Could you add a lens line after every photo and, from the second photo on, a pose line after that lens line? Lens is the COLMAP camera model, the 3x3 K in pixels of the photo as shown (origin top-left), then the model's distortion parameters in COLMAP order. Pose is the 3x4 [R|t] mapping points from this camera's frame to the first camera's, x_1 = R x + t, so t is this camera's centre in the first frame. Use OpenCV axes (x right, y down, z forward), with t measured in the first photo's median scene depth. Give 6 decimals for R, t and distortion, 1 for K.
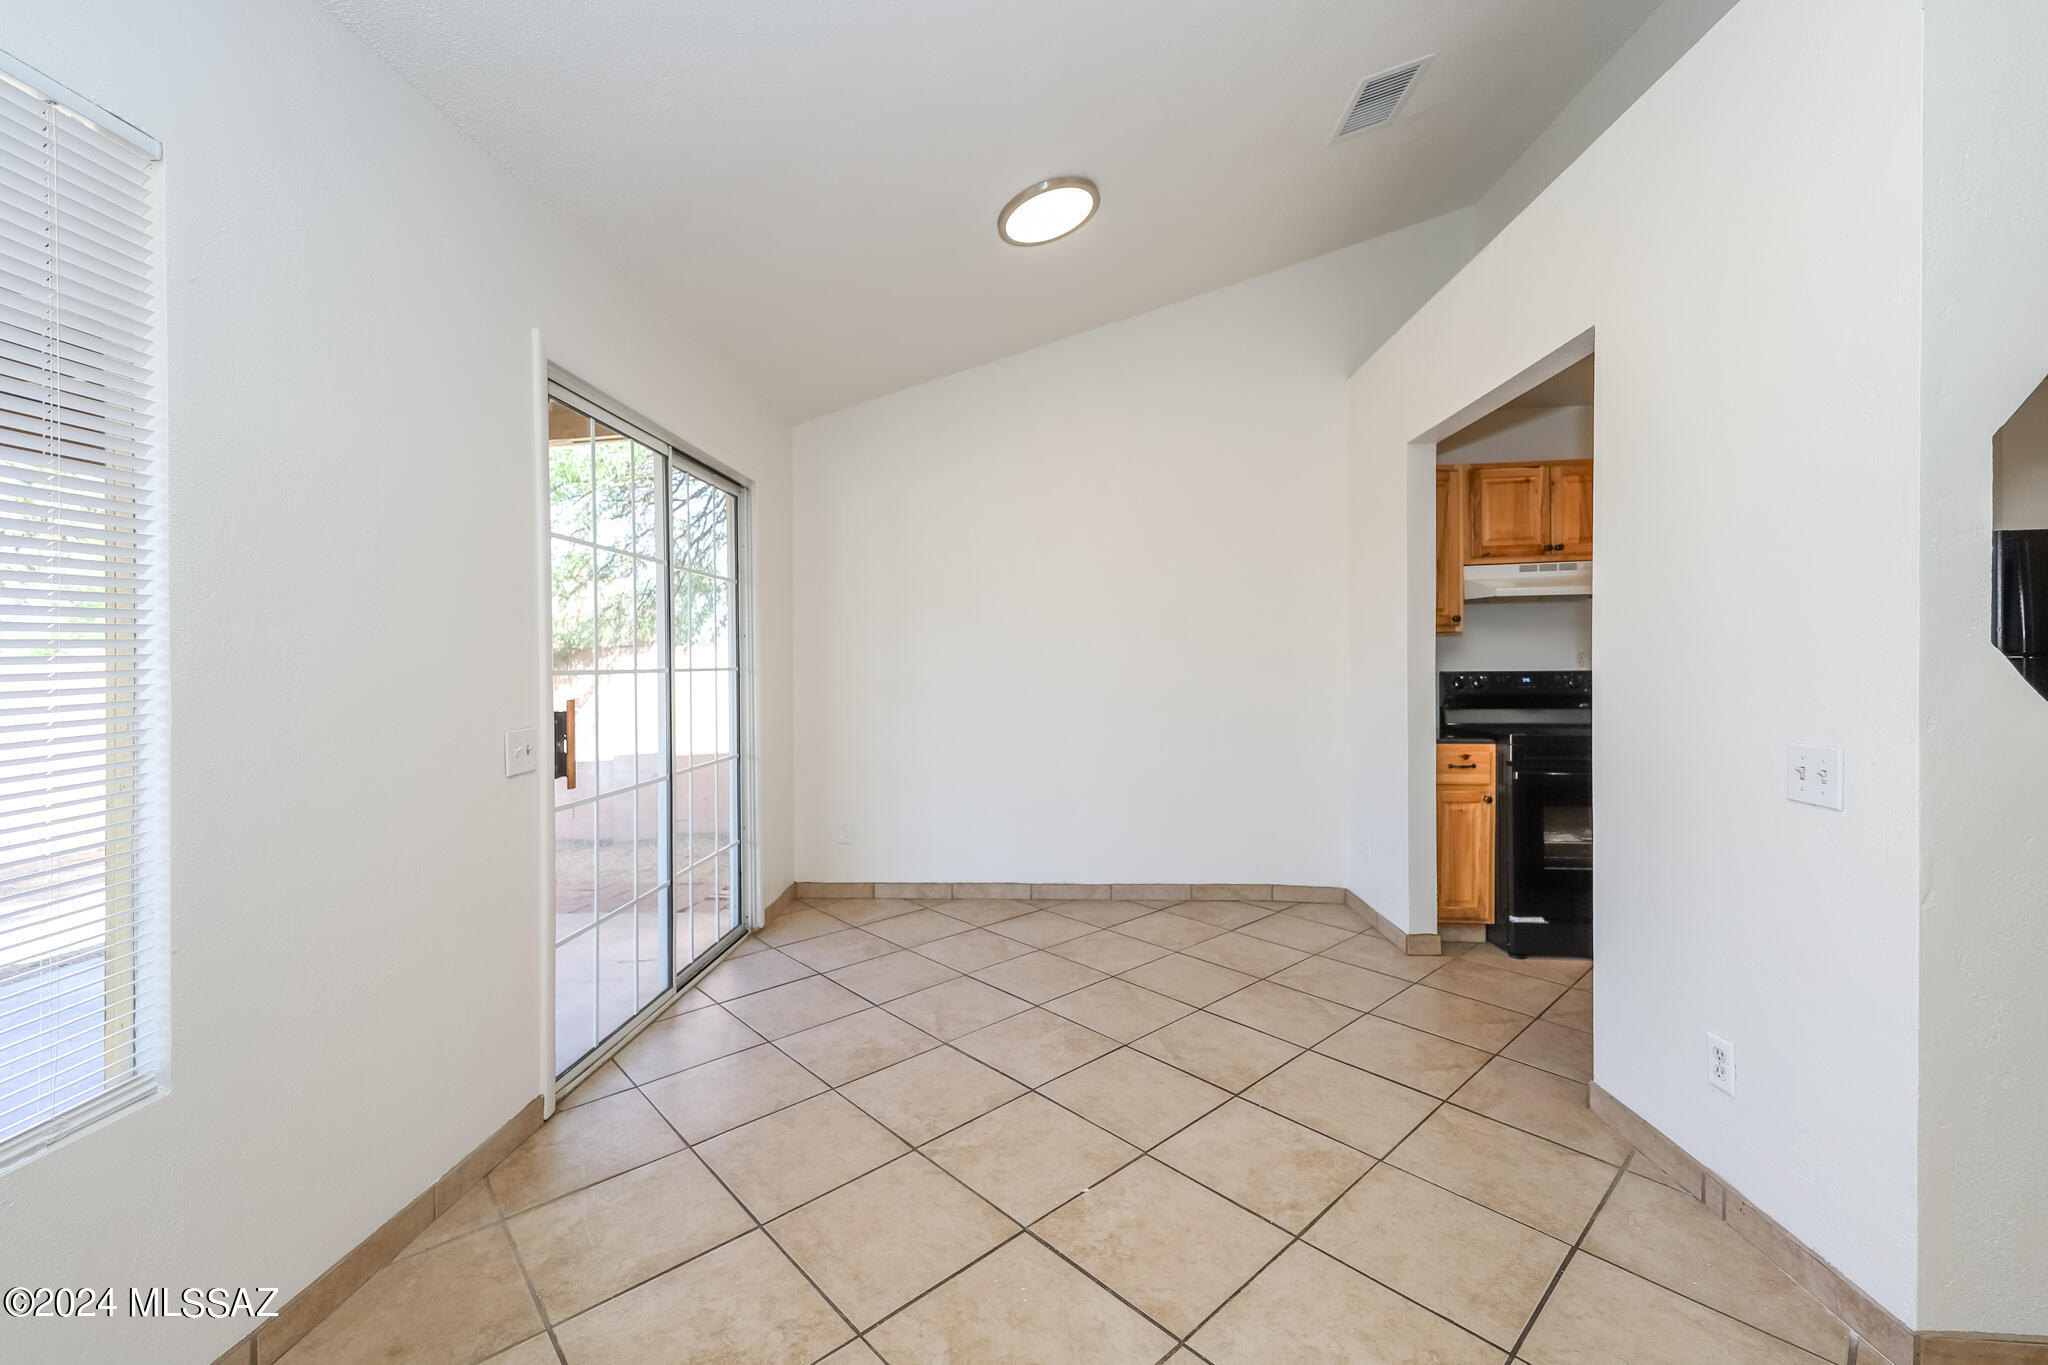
lens RADIAL K [[807.1, 0, 1009.3], [0, 807.1, 681.4], [0, 0, 1]] dist [0.000958, 0.000124]
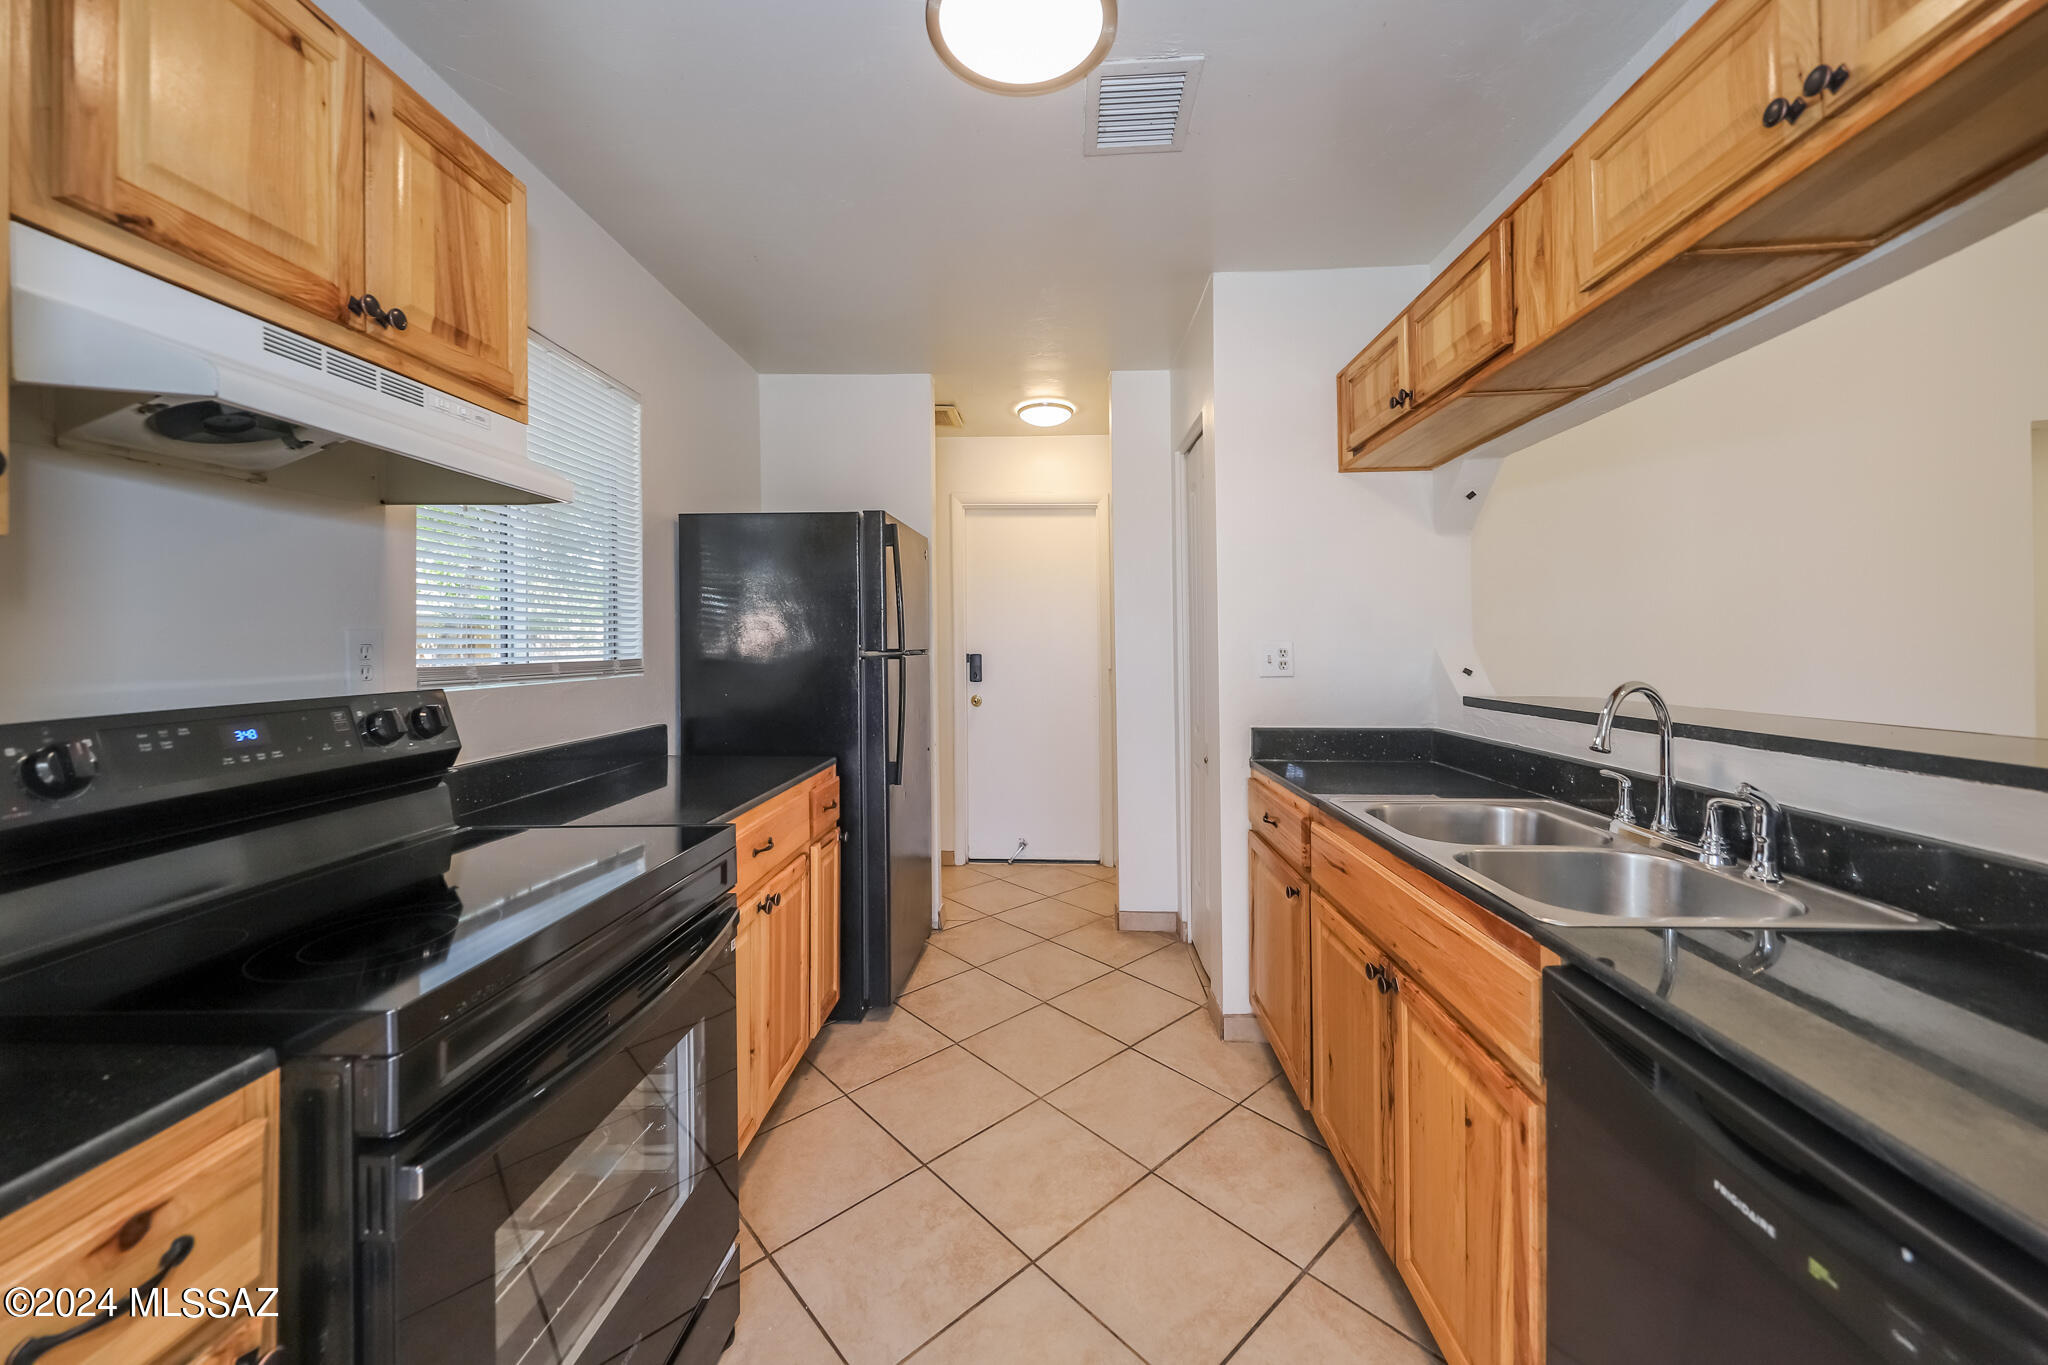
lens RADIAL K [[792.2, 0, 1019.3], [0, 792.2, 635.2], [0, 0, 1]] dist [-0.001983, 0.000534]
pose [[0.013152, 0.018904, 0.999735, 0.367138], [0.035418, 0.999185, -0.019360, -0.024177], [-0.999286, 0.035663, 0.012472, 0.745375]]
